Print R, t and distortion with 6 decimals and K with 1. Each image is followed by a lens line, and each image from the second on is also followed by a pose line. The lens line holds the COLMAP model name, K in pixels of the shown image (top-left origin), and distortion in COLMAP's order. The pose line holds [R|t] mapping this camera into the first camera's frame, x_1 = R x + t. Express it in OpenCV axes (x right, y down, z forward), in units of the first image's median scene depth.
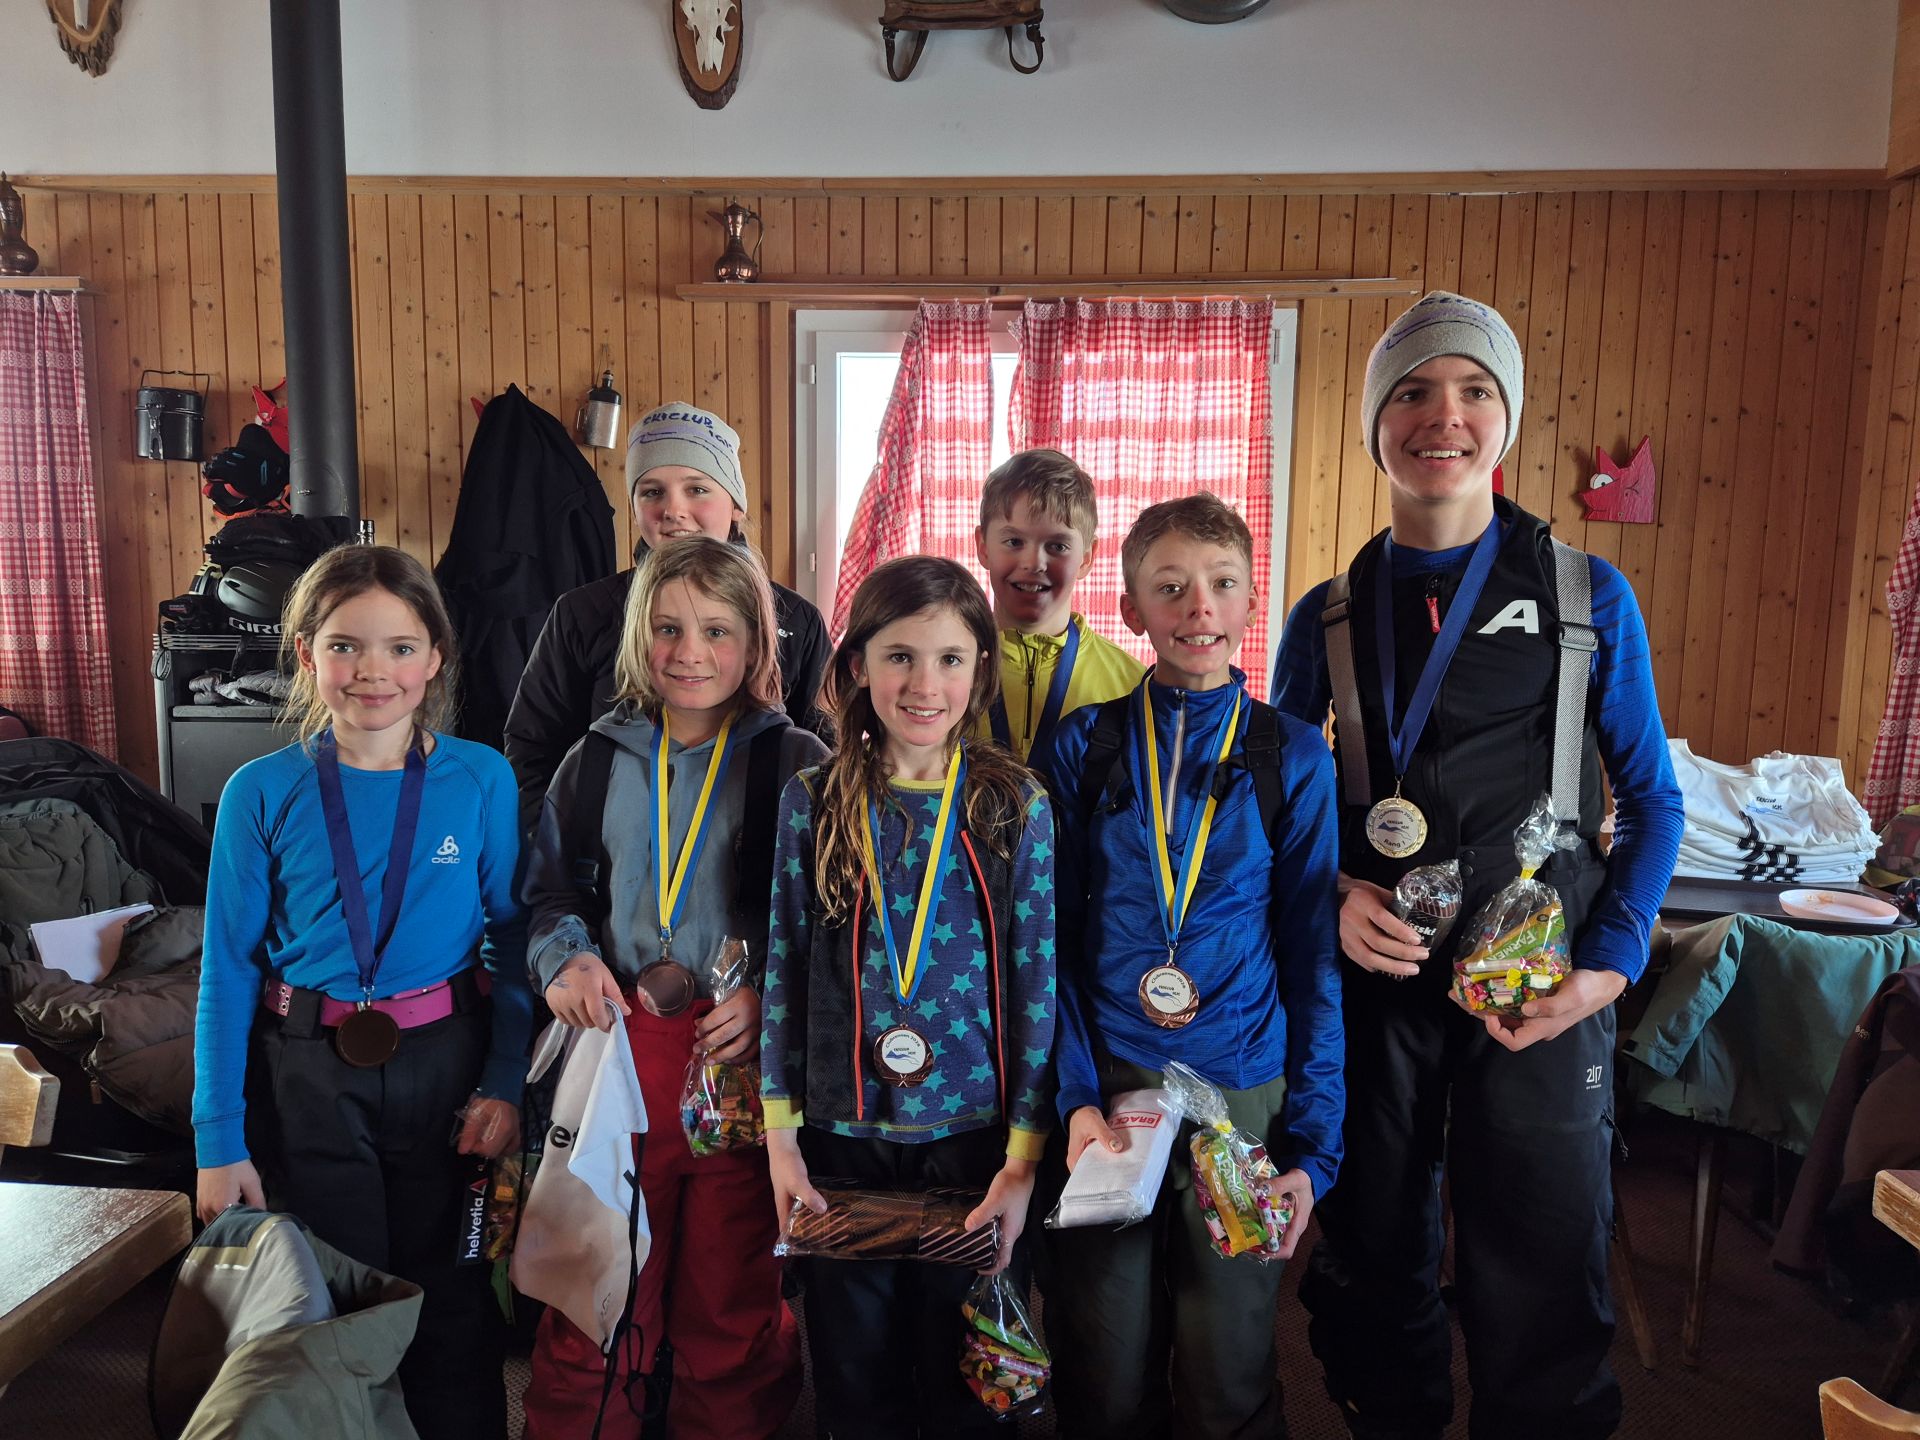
lens RADIAL K [[1291.4, 0, 953.5], [0, 1291.4, 724.7], [0, 0, 1]] dist [0.080993, -0.074362]
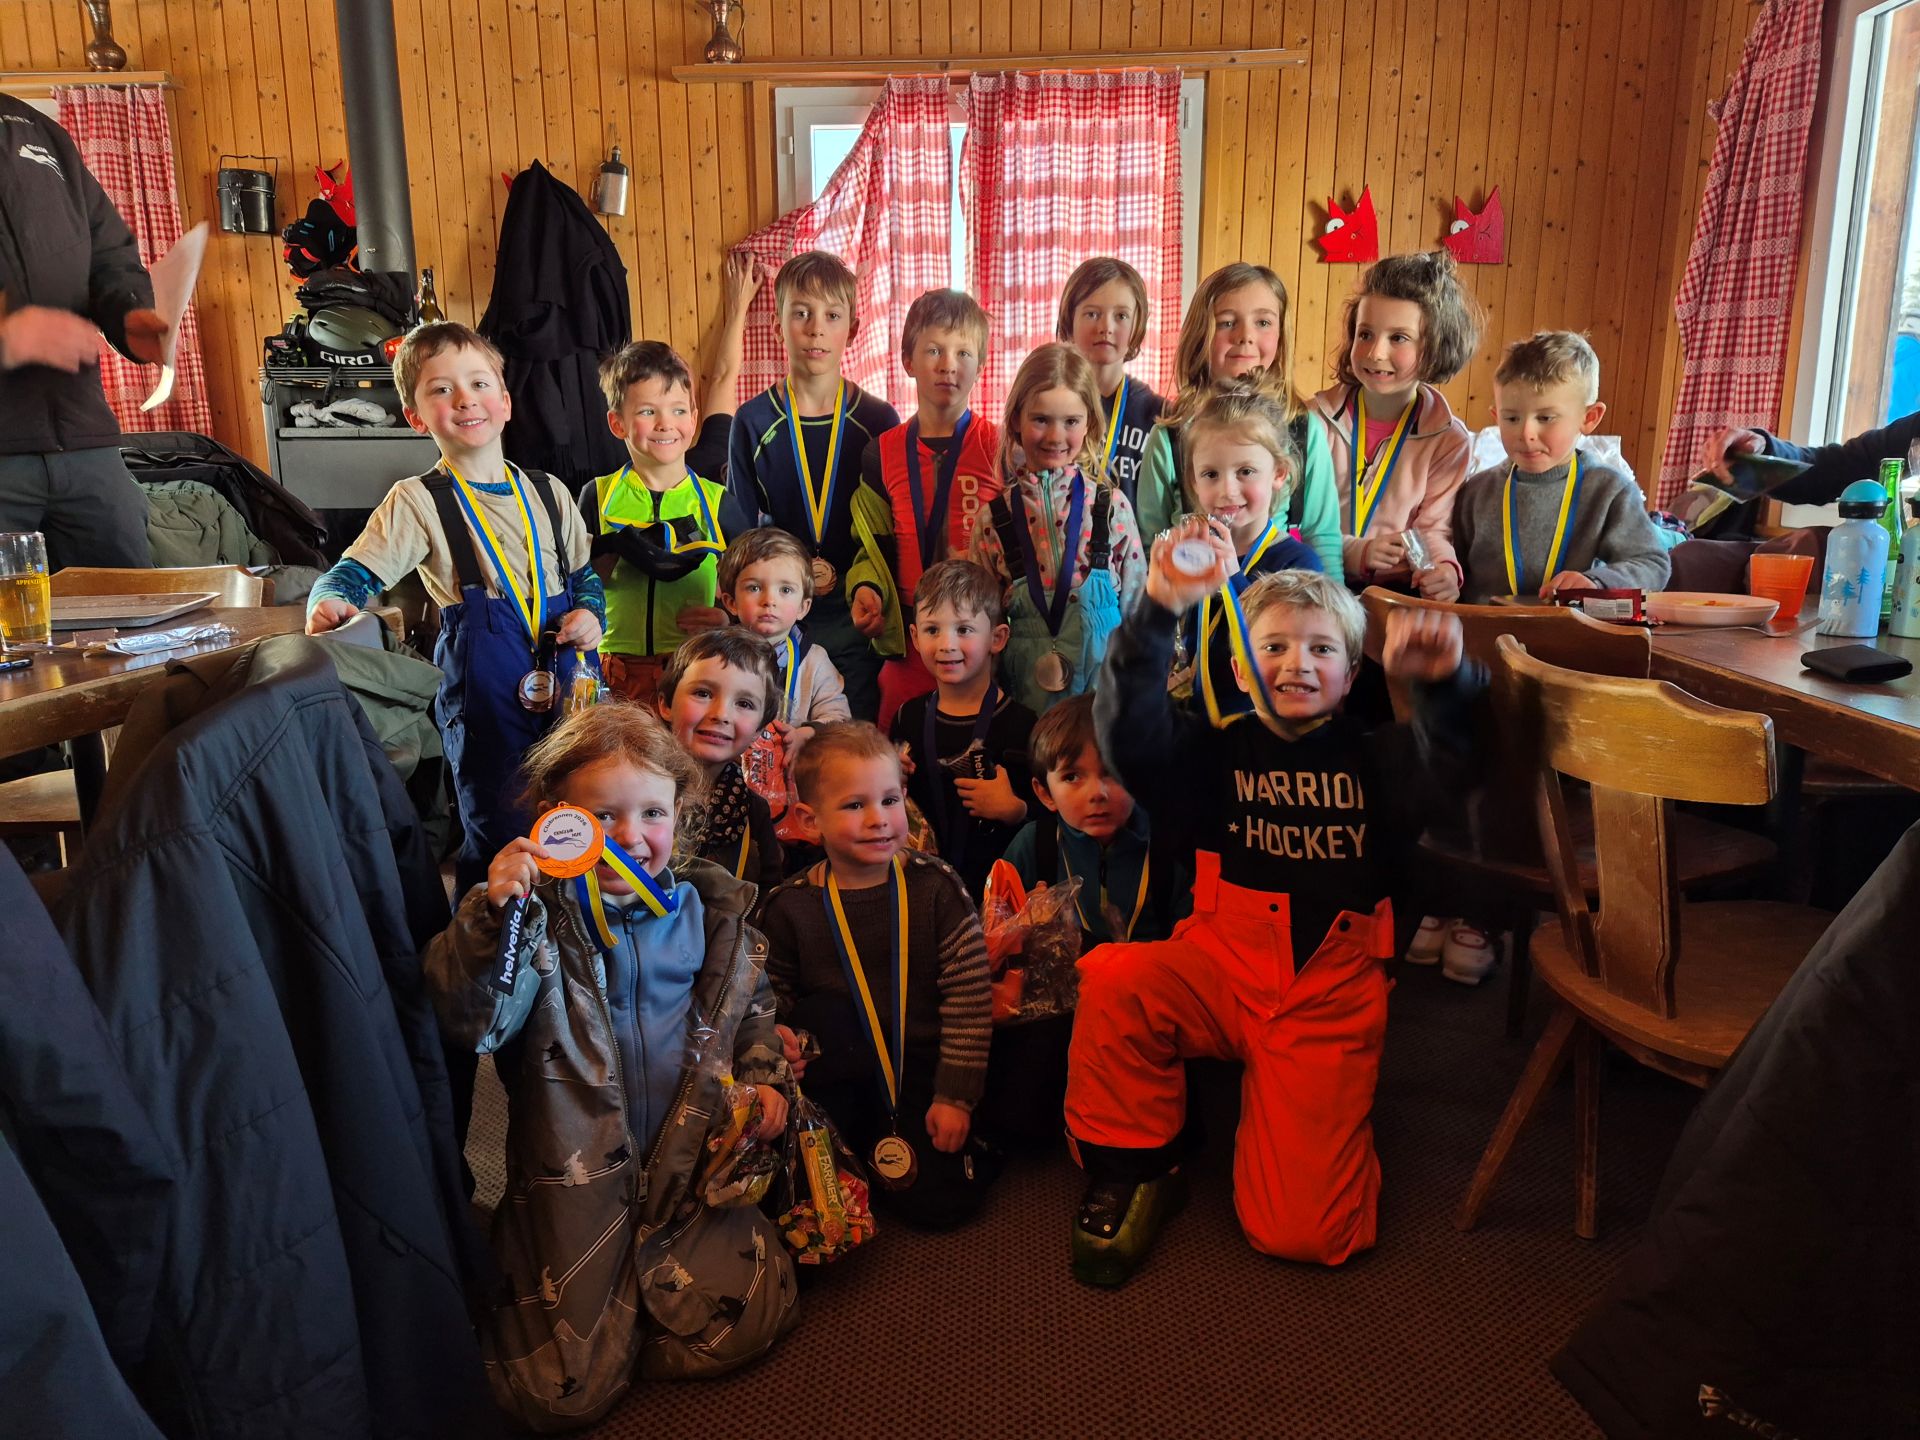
lens RADIAL K [[1293.7, 0, 954.1], [0, 1293.7, 708.0], [0, 0, 1]] dist [0.066884, -0.057796]
pose [[0.999845, -0.017065, -0.004283, 0.035197], [0.017380, 0.995843, 0.089417, 0.133774], [0.002739, -0.089477, 0.995985, -0.220019]]
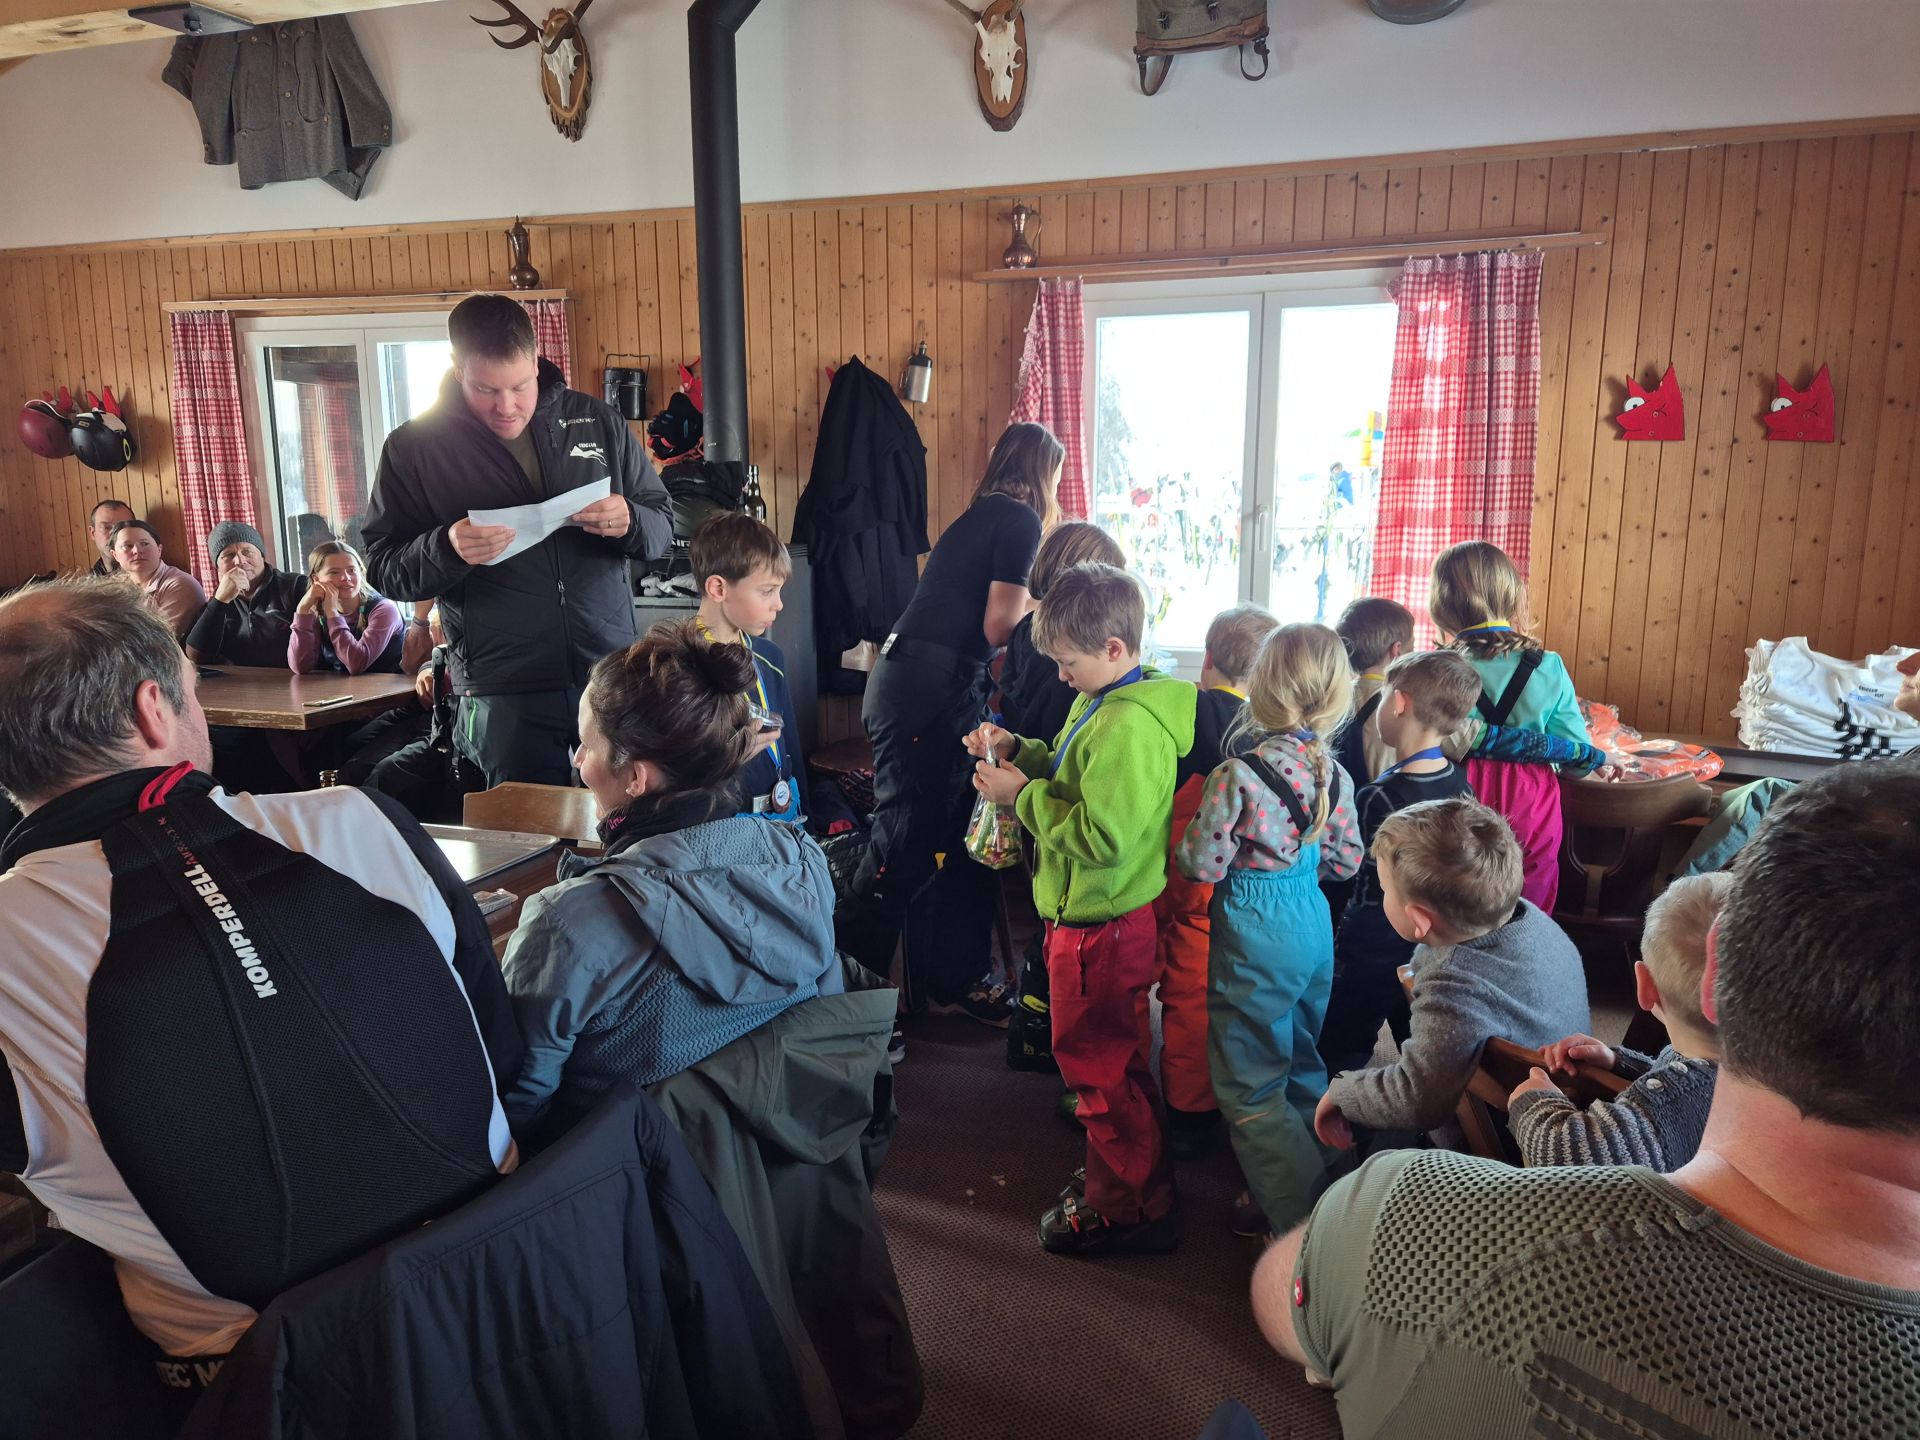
lens RADIAL K [[1279.8, 0, 964.1], [0, 1279.8, 699.7], [0, 0, 1]] dist [0.076721, -0.069656]
pose [[0.966641, 0.030214, -0.254346, 0.115024], [-0.014316, 0.997839, 0.064127, 0.002716], [0.255733, -0.058346, 0.964985, -0.256204]]
